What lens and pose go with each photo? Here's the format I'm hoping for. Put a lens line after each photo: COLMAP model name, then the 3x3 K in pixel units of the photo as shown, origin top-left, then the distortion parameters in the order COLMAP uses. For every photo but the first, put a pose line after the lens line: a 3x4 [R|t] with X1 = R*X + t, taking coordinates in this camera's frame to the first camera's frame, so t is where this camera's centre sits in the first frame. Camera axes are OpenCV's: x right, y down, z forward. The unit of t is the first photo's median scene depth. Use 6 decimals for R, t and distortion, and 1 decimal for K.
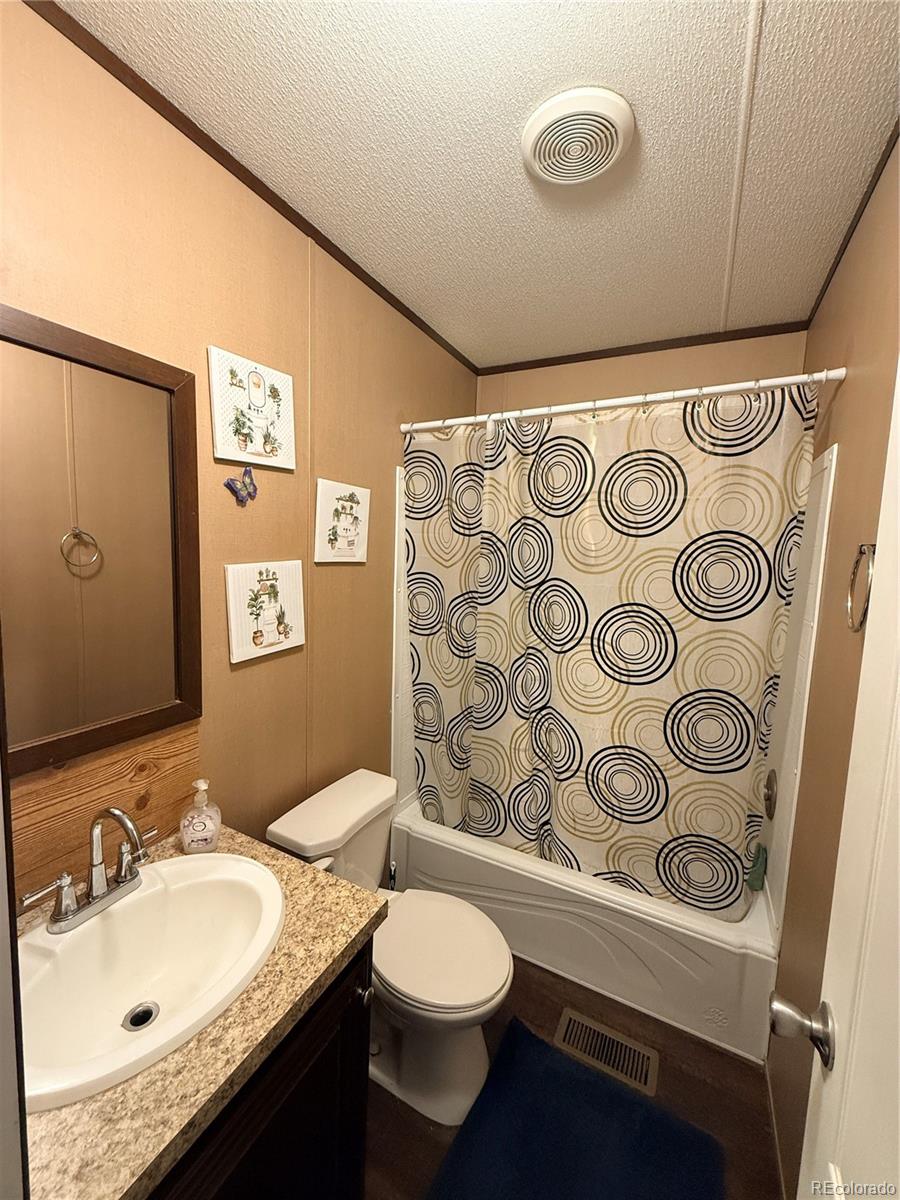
lens RADIAL K [[477.3, 0, 448.0], [0, 477.3, 600.7], [0, 0, 1]] dist [0.000275, -0.000757]
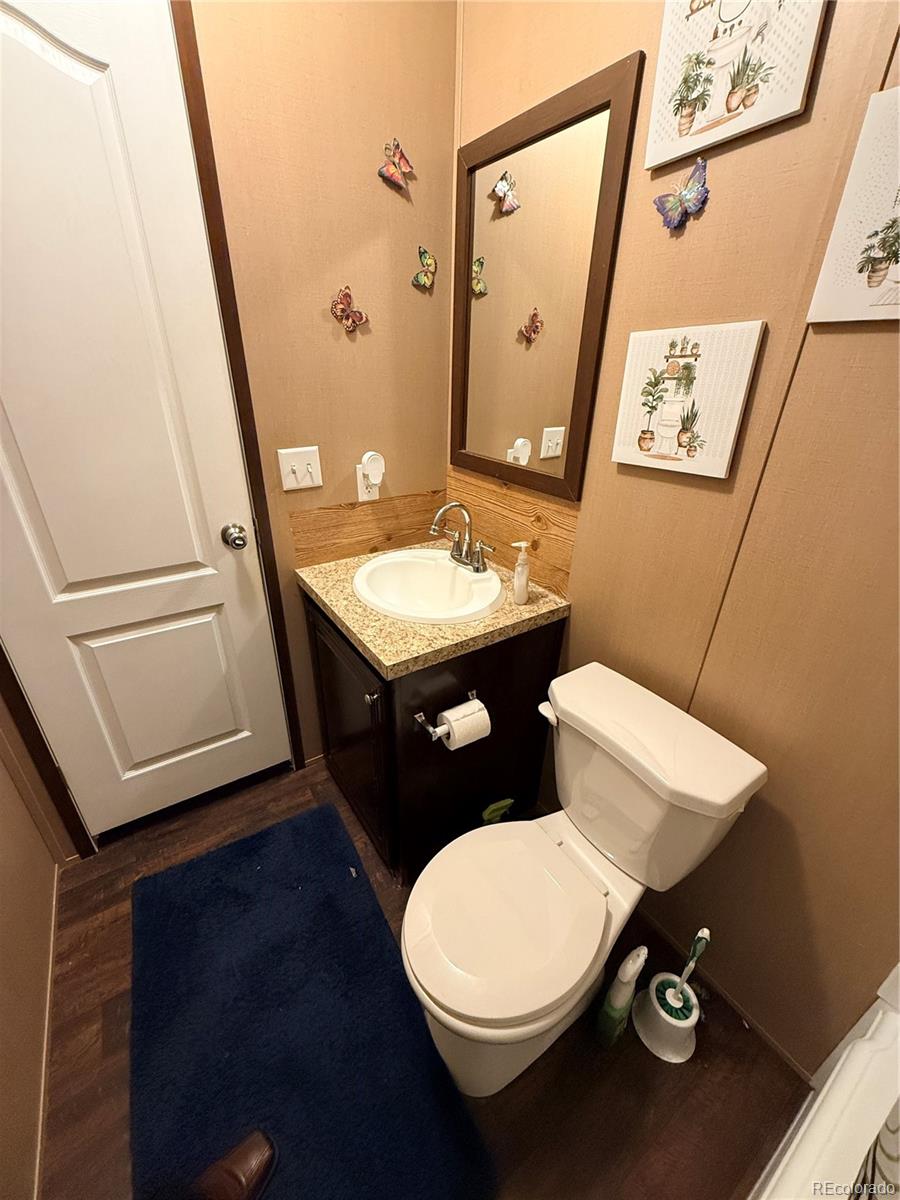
lens RADIAL K [[477.3, 0, 461.8], [0, 477.3, 599.5], [0, 0, 1]] dist [0.000275, -0.000757]
pose [[-0.466936, 0.347563, -0.813124, 0.449364], [-0.139798, 0.878944, 0.455976, -0.005327], [0.873171, 0.326585, -0.361822, 1.106338]]
